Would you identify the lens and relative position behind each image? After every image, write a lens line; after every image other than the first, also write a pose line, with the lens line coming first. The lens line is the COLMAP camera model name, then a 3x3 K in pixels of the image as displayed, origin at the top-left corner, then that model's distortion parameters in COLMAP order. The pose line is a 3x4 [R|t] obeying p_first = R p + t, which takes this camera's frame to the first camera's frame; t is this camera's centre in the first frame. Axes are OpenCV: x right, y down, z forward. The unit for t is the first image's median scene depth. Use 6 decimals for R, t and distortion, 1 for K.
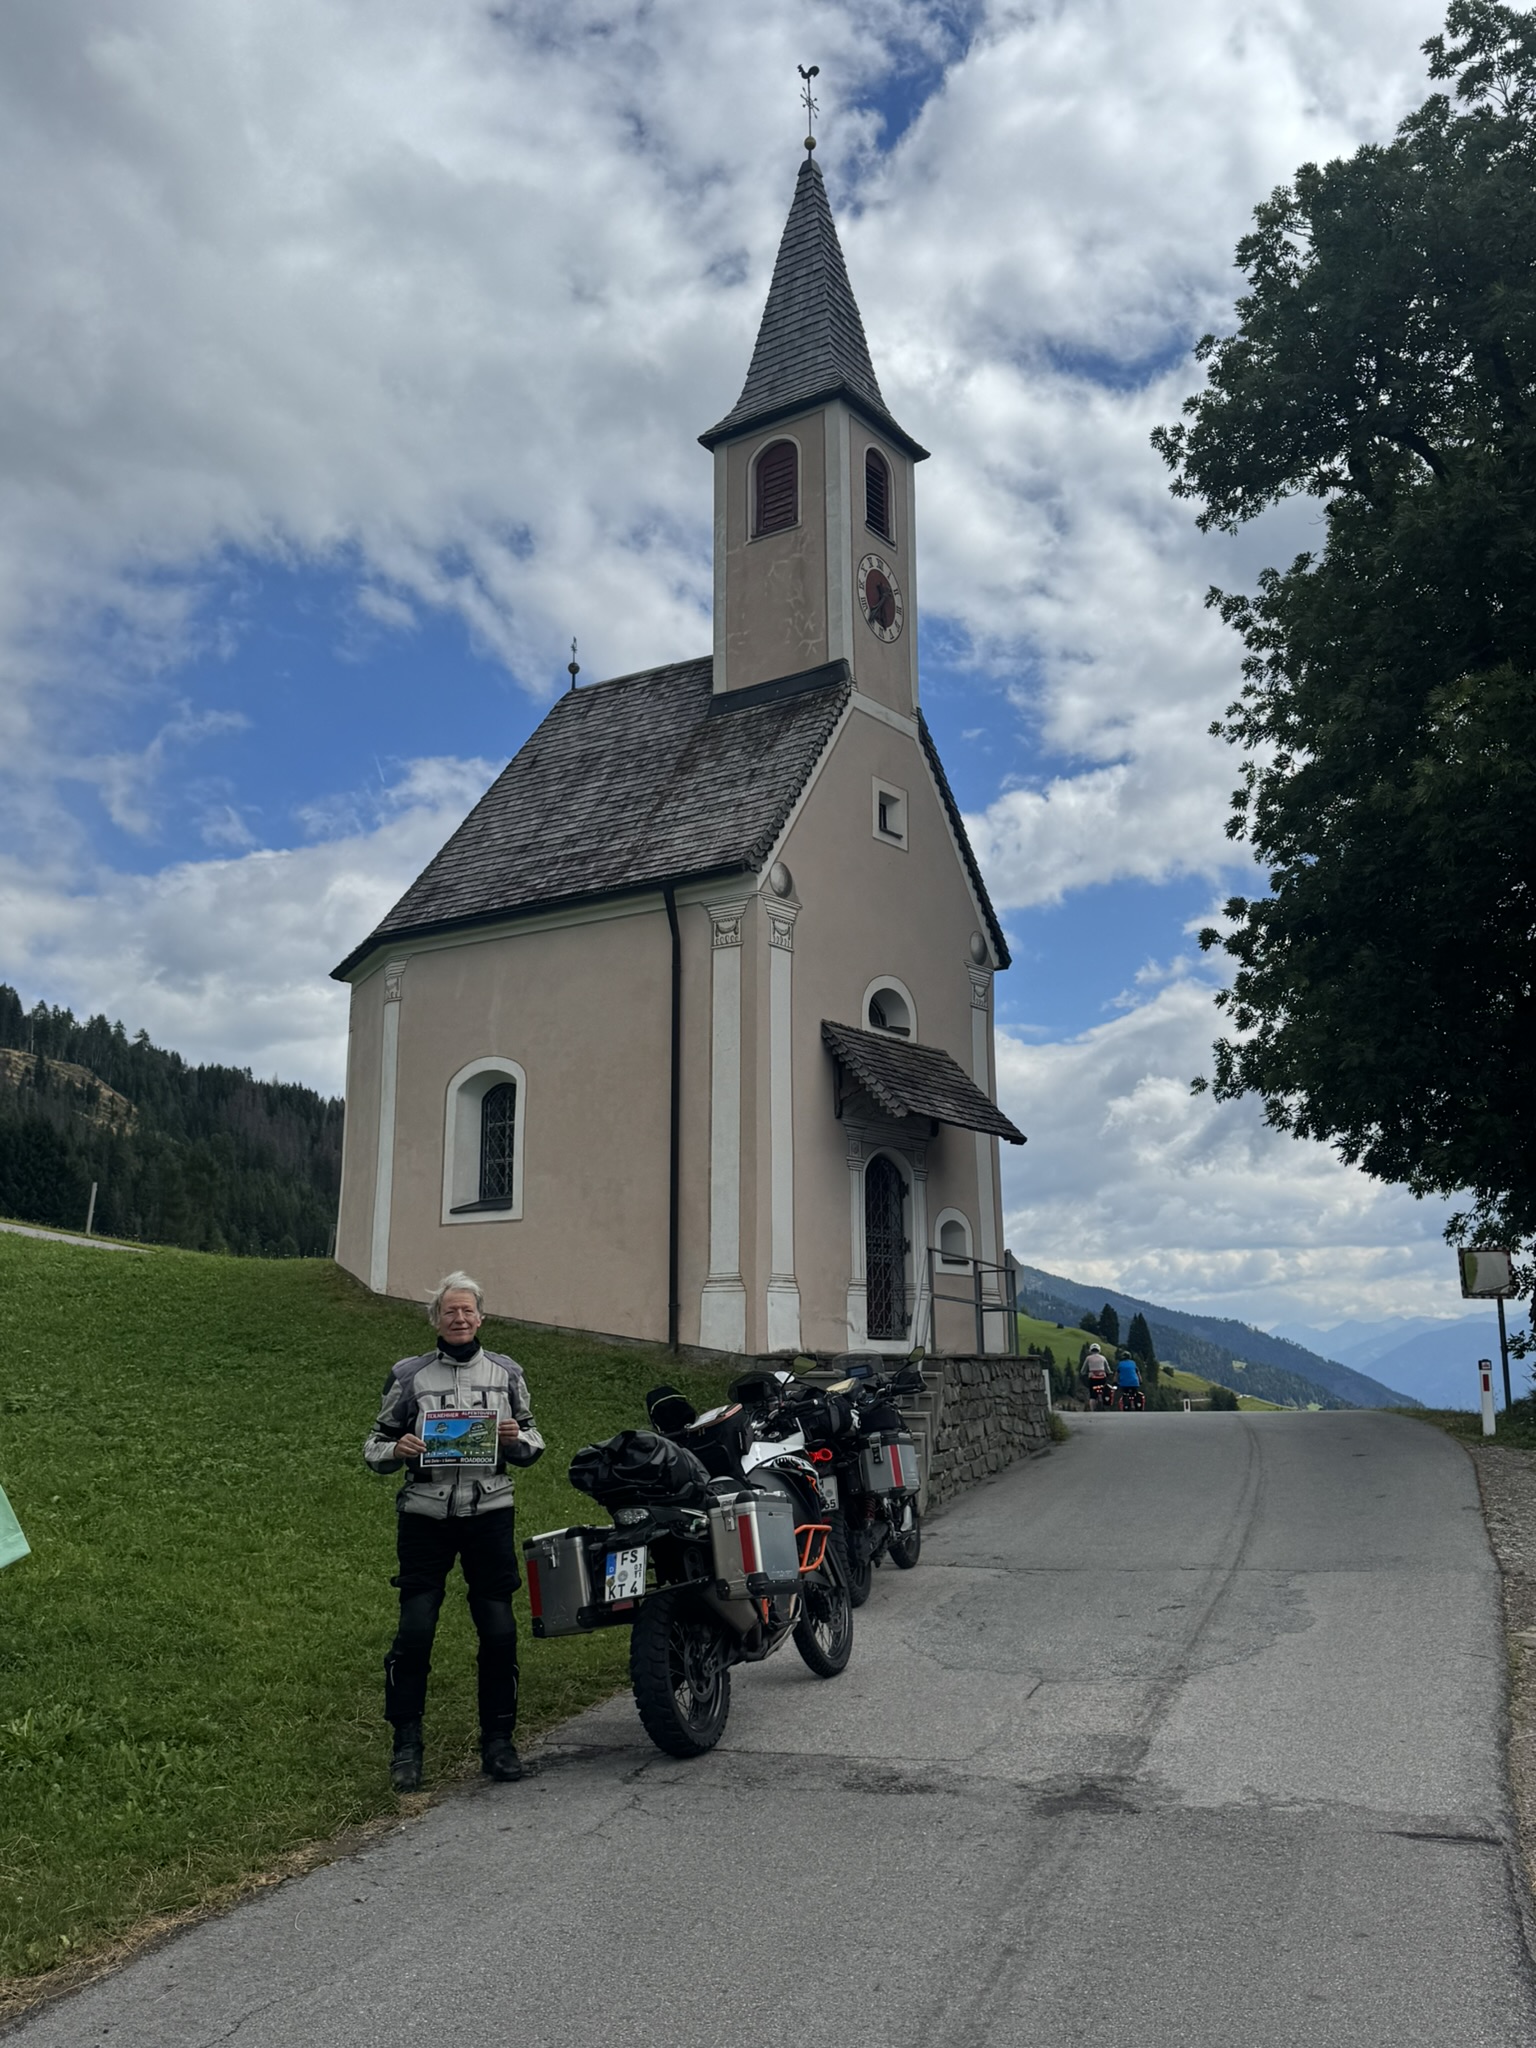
lens RADIAL K [[1919.4, 0, 768.0], [0, 1919.4, 1024.0], [0, 0, 1]] dist [0.112148, 0.000693]
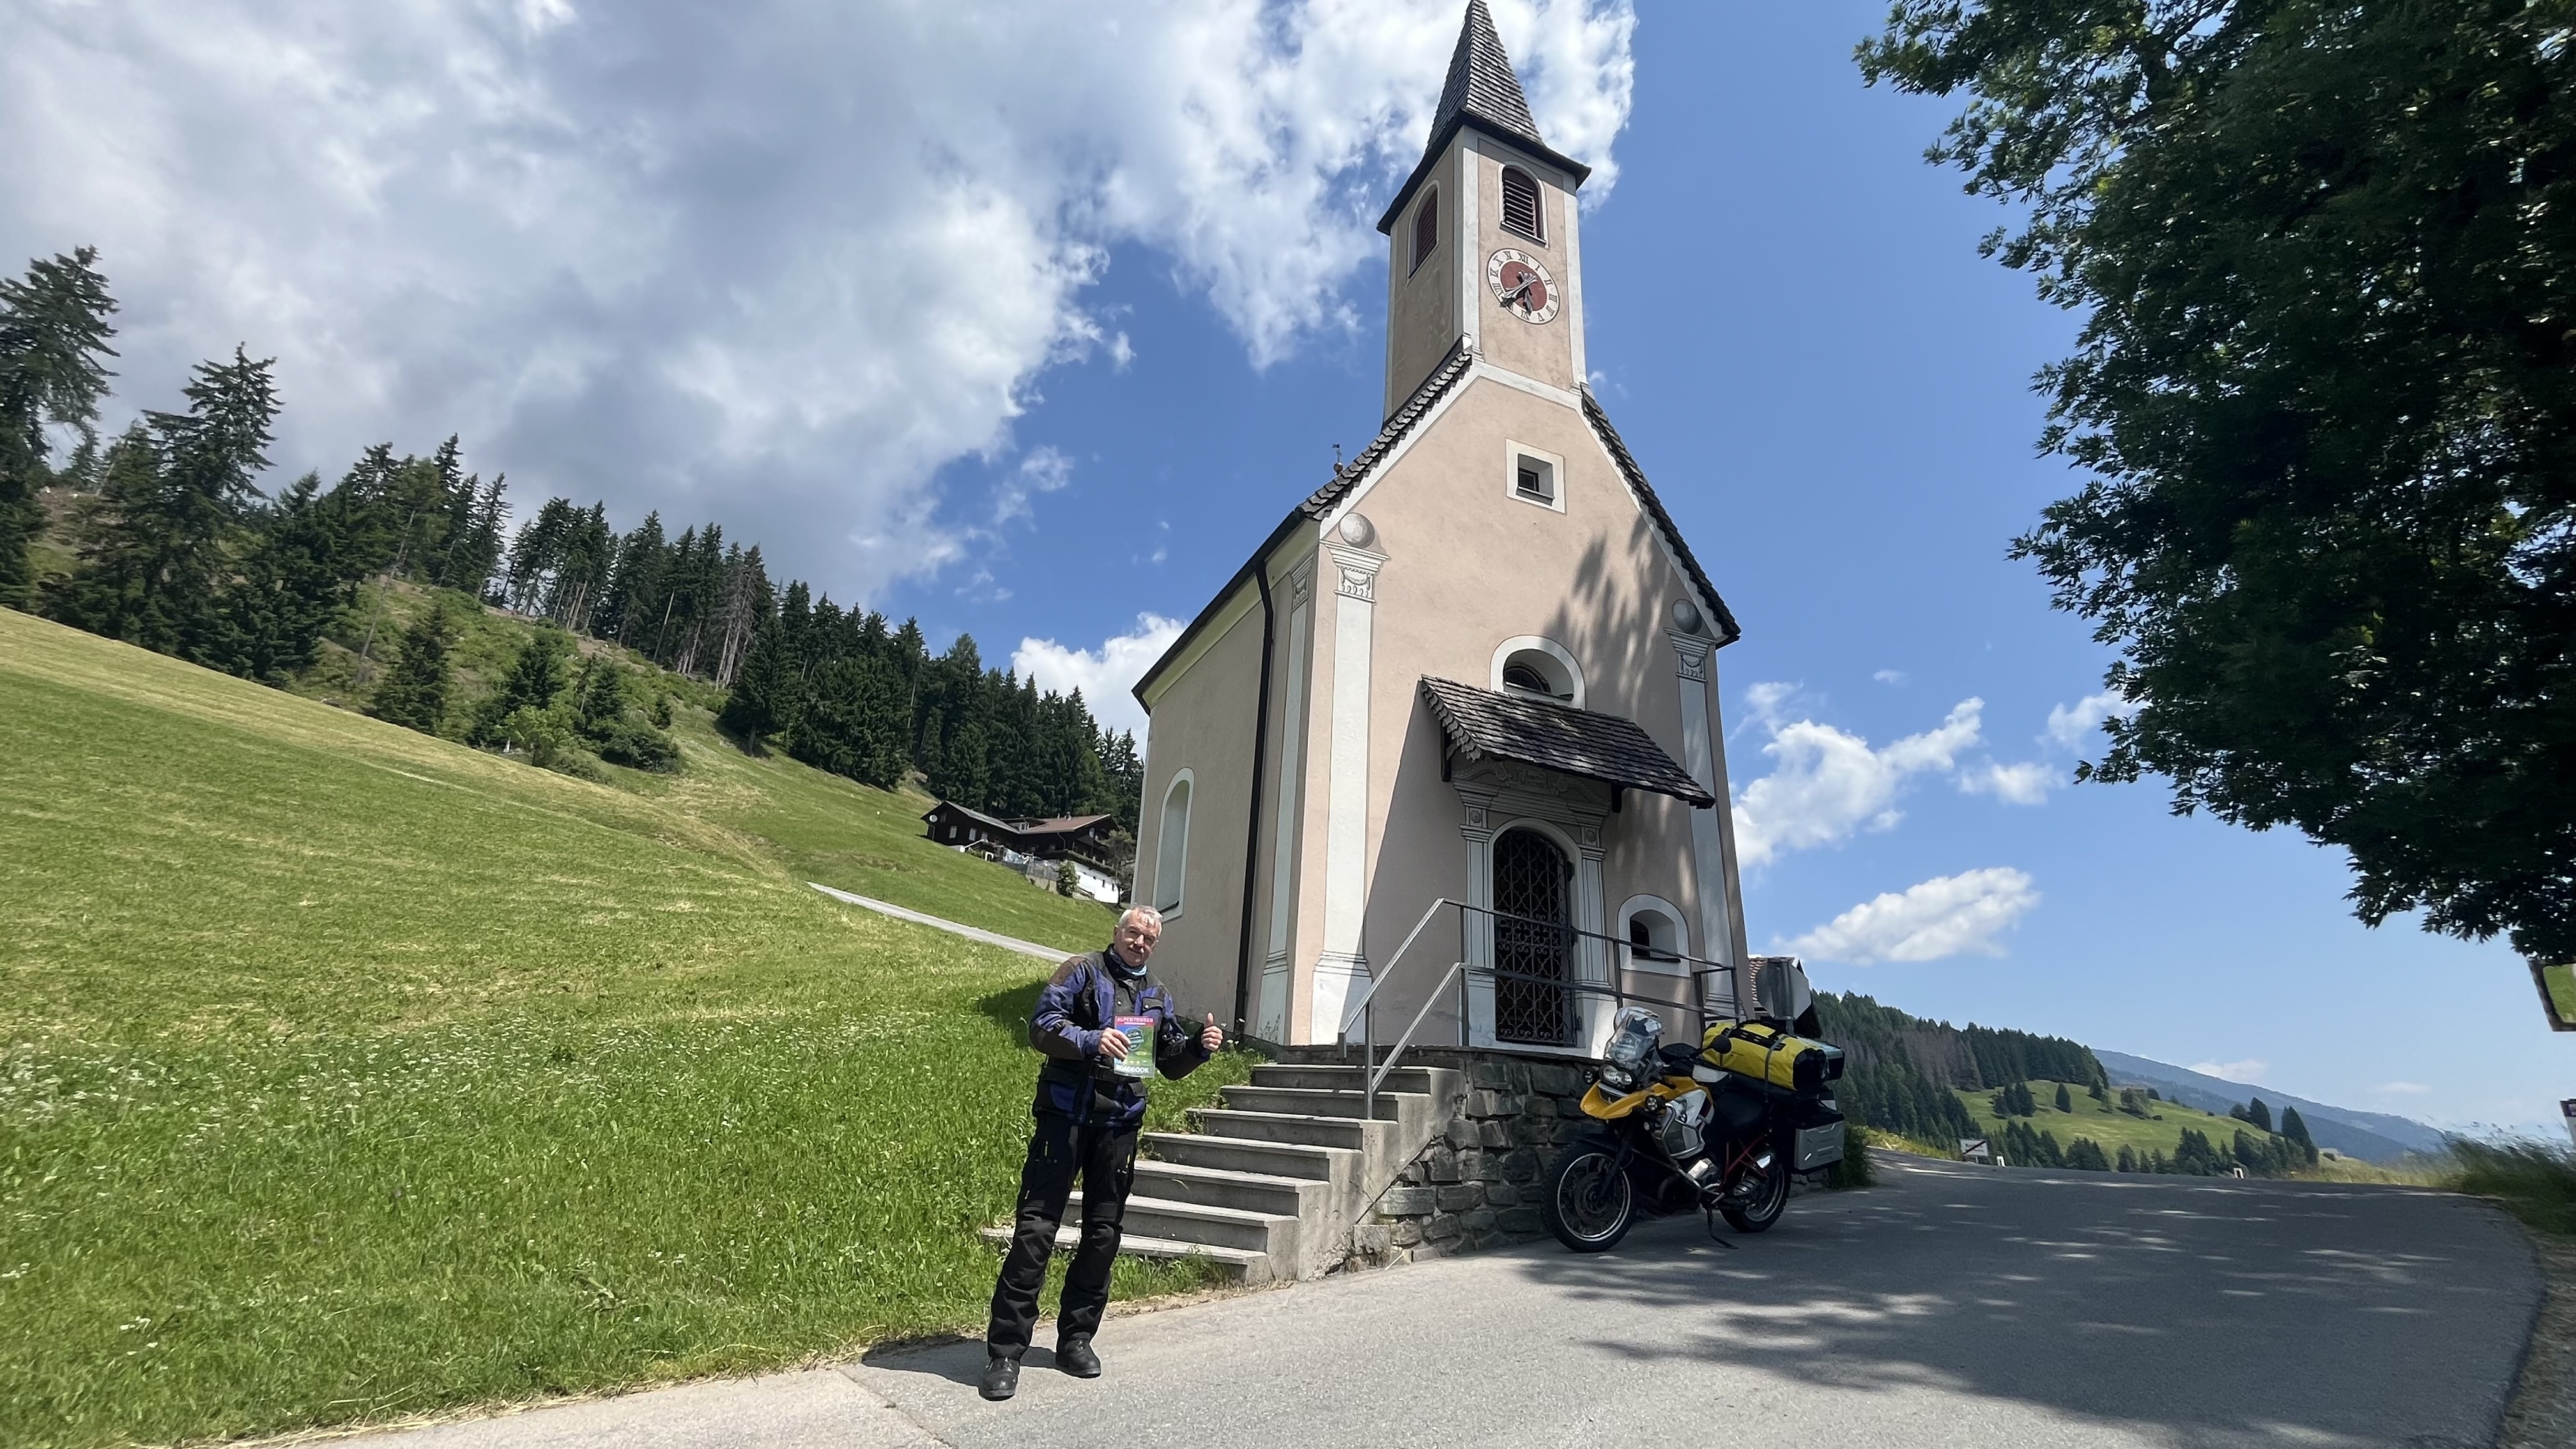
lens RADIAL K [[1091.8, 0, 1288.0], [0, 1091.8, 724.5], [0, 0, 1]] dist [-0.001035, -0.000314]
pose [[0.857399, -0.128029, -0.498473, 0.214425], [0.041232, 0.982538, -0.181436, 0.105015], [0.512997, 0.135010, 0.847706, 0.505396]]
